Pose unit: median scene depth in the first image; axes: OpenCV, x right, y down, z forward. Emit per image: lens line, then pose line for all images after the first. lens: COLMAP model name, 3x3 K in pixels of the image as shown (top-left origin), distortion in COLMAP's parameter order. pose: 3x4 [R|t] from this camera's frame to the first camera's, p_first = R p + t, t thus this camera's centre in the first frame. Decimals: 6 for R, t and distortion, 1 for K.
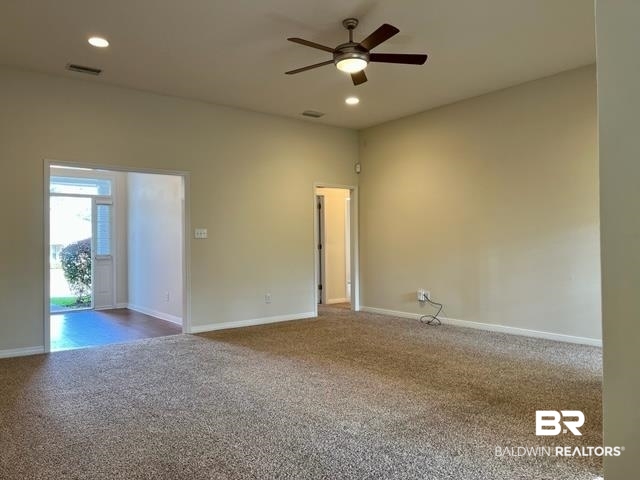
lens RADIAL K [[487.1, 0, 322.5], [0, 487.1, 239.4], [0, 0, 1]] dist [0.062333, -0.074575]
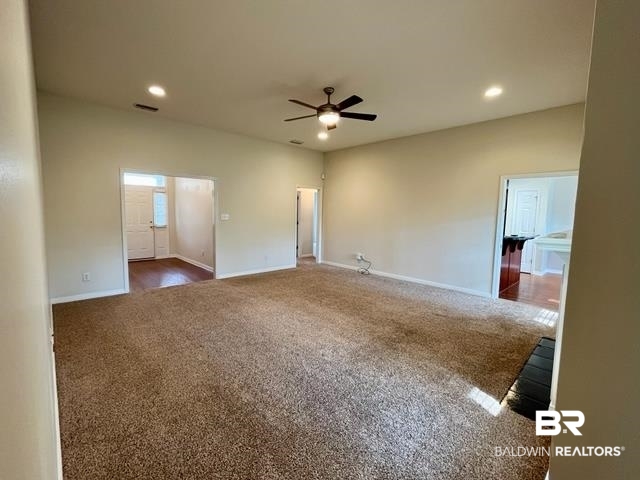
lens RADIAL K [[285.7, 0, 319.5], [0, 285.7, 237.4], [0, 0, 1]] dist [0.001471, 0.000589]
pose [[0.995029, 0.022799, 0.096945, -0.046826], [-0.032697, 0.994270, 0.101773, -0.072919], [-0.094069, -0.104437, 0.990073, 0.071517]]
